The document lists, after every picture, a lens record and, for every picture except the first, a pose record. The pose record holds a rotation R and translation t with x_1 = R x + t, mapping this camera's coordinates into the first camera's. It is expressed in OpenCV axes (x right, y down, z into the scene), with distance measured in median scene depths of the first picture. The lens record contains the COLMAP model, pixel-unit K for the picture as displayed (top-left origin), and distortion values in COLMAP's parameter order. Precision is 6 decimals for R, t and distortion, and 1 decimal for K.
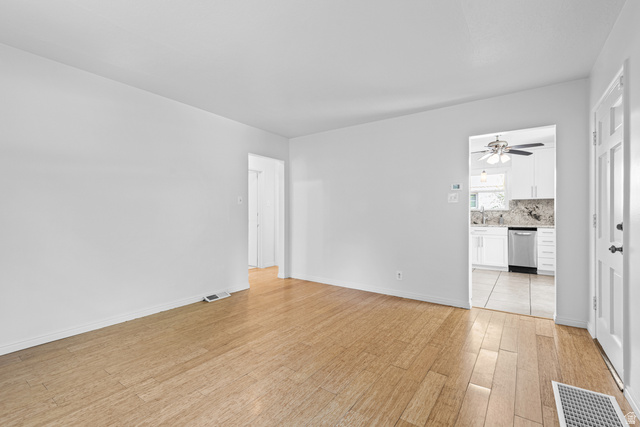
lens RADIAL K [[292.0, 0, 320.4], [0, 292.0, 213.7], [0, 0, 1]] dist [0.017162, -0.001007]
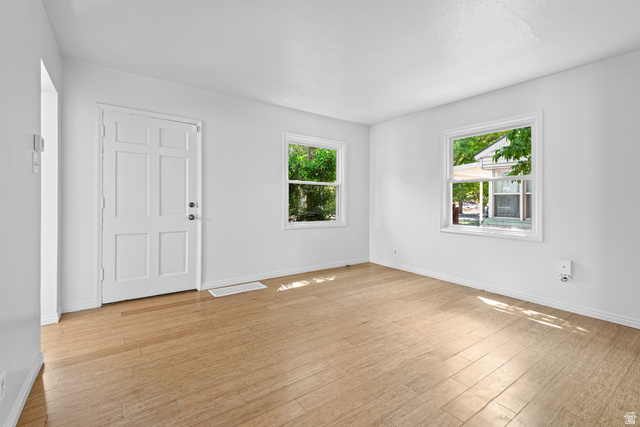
lens RADIAL K [[292.0, 0, 320.0], [0, 292.0, 207.3], [0, 0, 1]] dist [0.017162, -0.001007]
pose [[-0.946111, -0.018571, 0.323308, -0.216531], [-0.013305, 0.999740, 0.018491, 0.006644], [-0.323568, 0.013193, -0.946113, 1.616092]]
